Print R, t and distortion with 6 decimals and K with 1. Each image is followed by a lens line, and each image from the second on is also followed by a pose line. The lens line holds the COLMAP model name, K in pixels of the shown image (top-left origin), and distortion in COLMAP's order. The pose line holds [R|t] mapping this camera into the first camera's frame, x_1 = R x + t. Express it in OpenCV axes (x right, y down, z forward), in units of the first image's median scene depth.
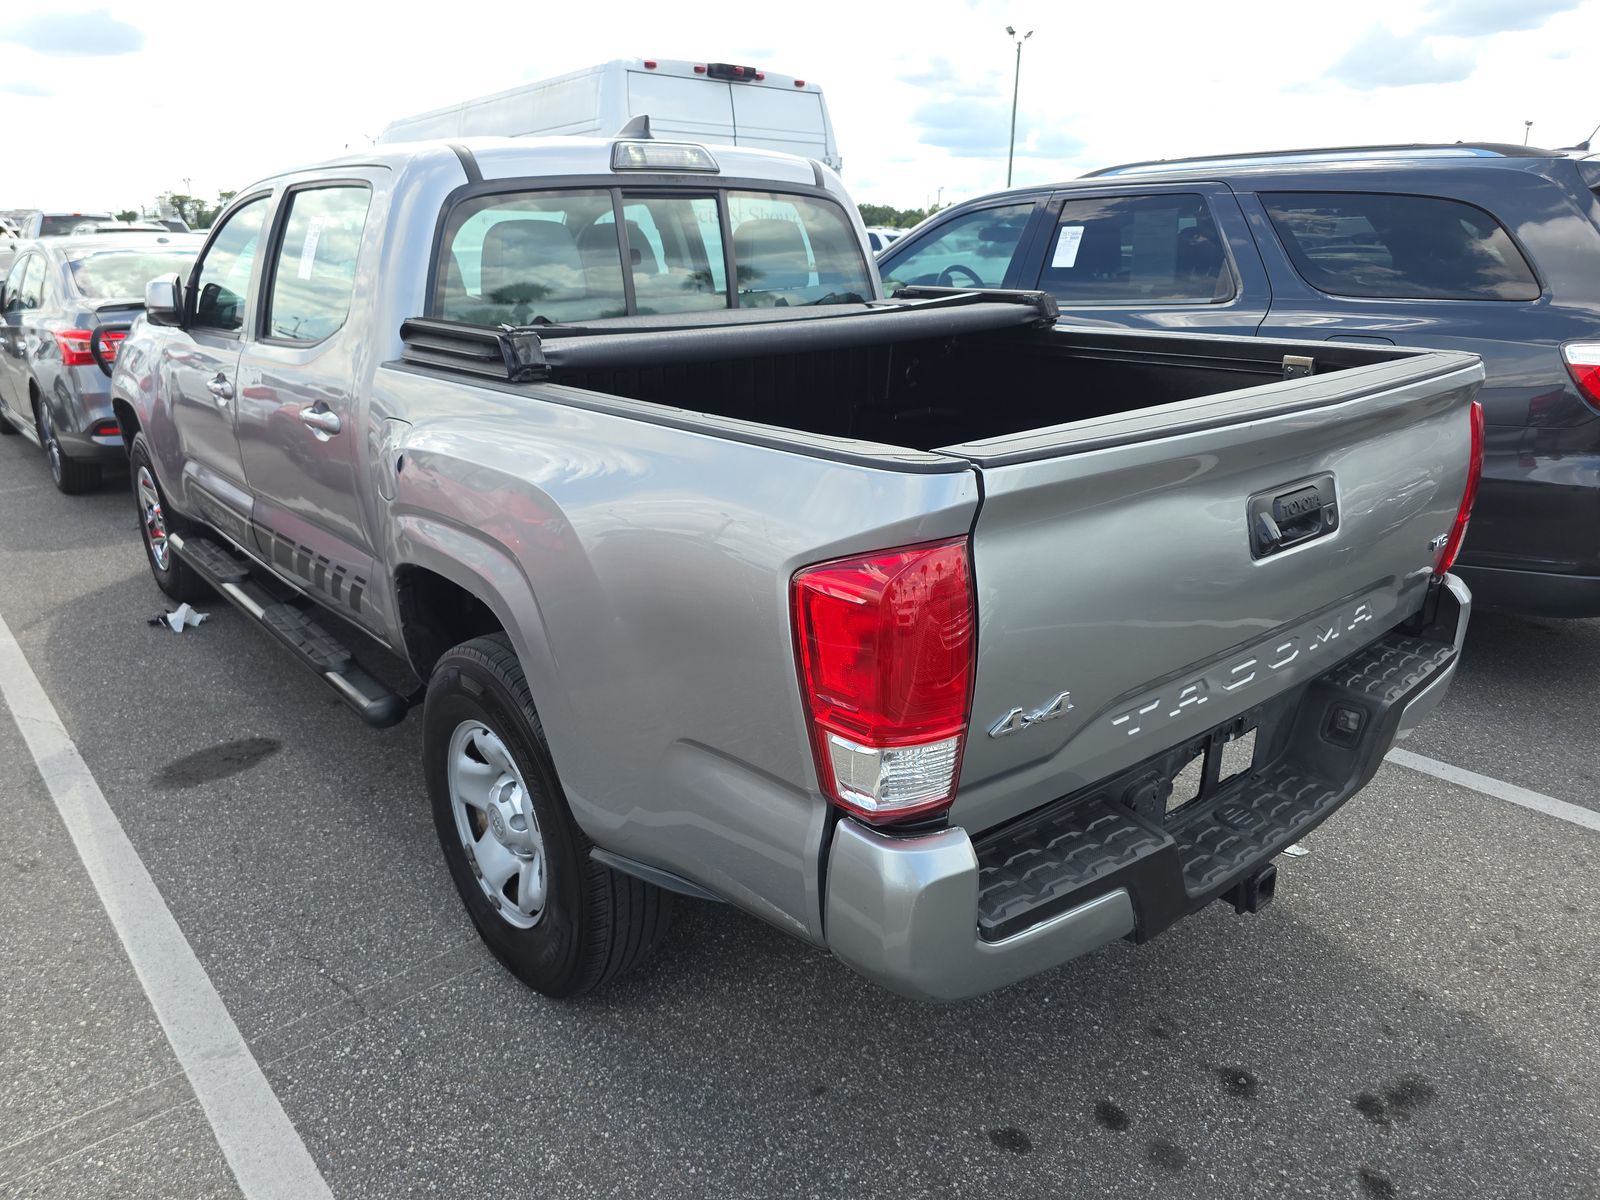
lens RADIAL K [[1081.7, 0, 792.7], [0, 1081.7, 579.8], [0, 0, 1]] dist [0.061579, -0.066313]
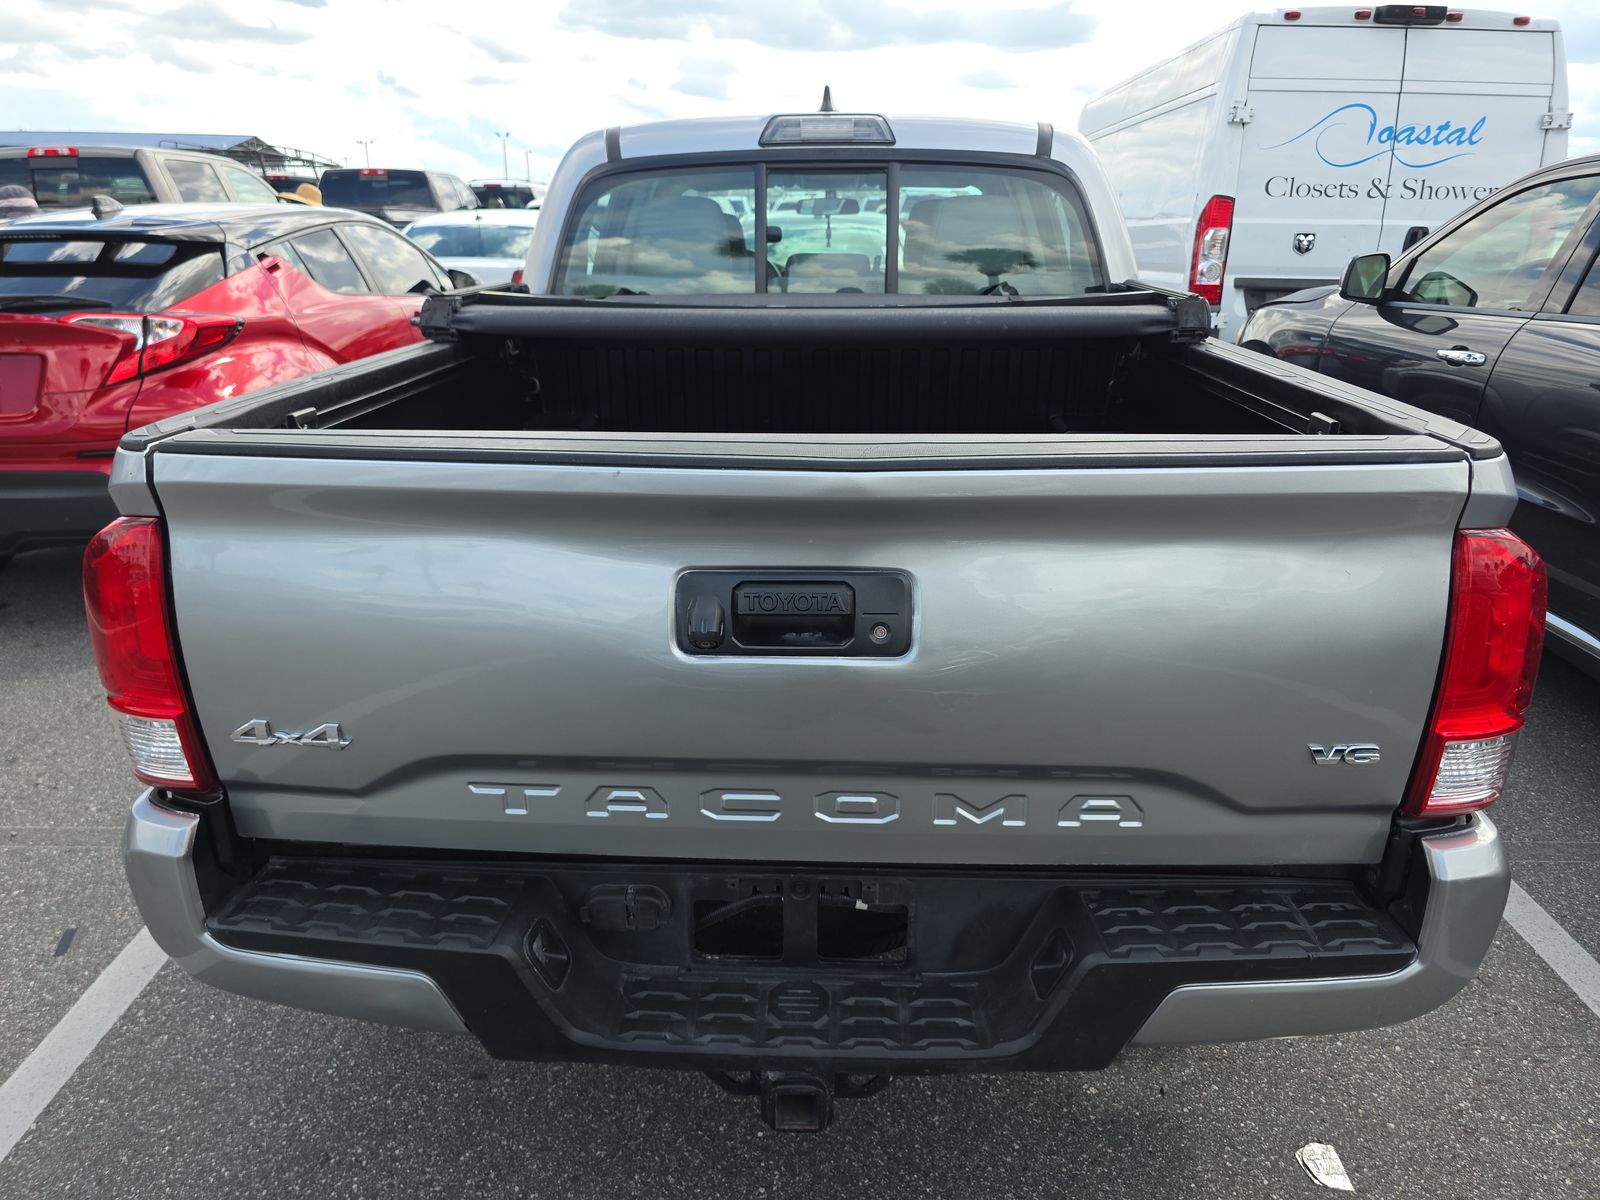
lens RADIAL K [[1081.7, 0, 792.7], [0, 1081.7, 579.8], [0, 0, 1]] dist [0.061579, -0.066313]
pose [[0.746472, 0.220877, -0.627689, 0.663020], [-0.209835, 0.973308, 0.092954, -0.107905], [0.631466, 0.062324, 0.772895, 0.332516]]
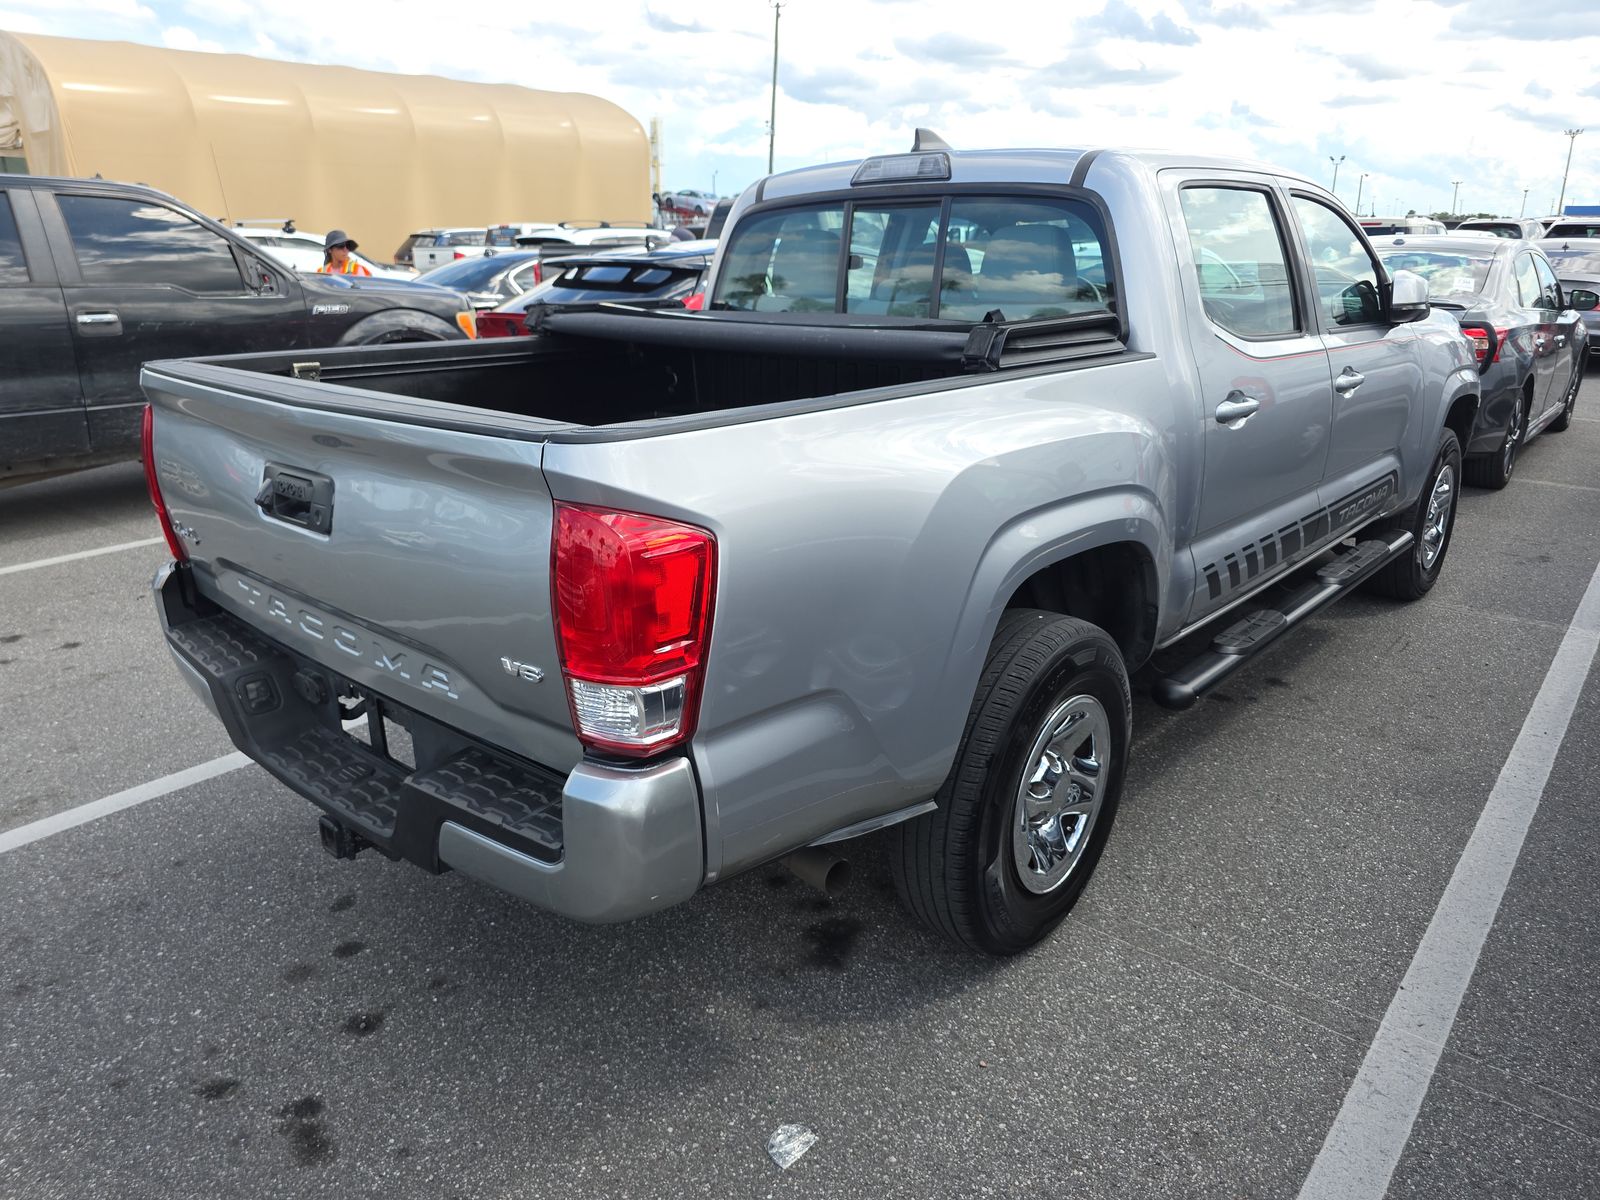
lens RADIAL K [[1087.1, 0, 790.9], [0, 1087.1, 596.5], [0, 0, 1]] dist [0.050210, -0.061523]
pose [[0.150260, 0.309611, -0.938916, 1.204059], [-0.296962, 0.919978, 0.255842, -0.300534], [0.942993, 0.240379, 0.230179, 0.923213]]
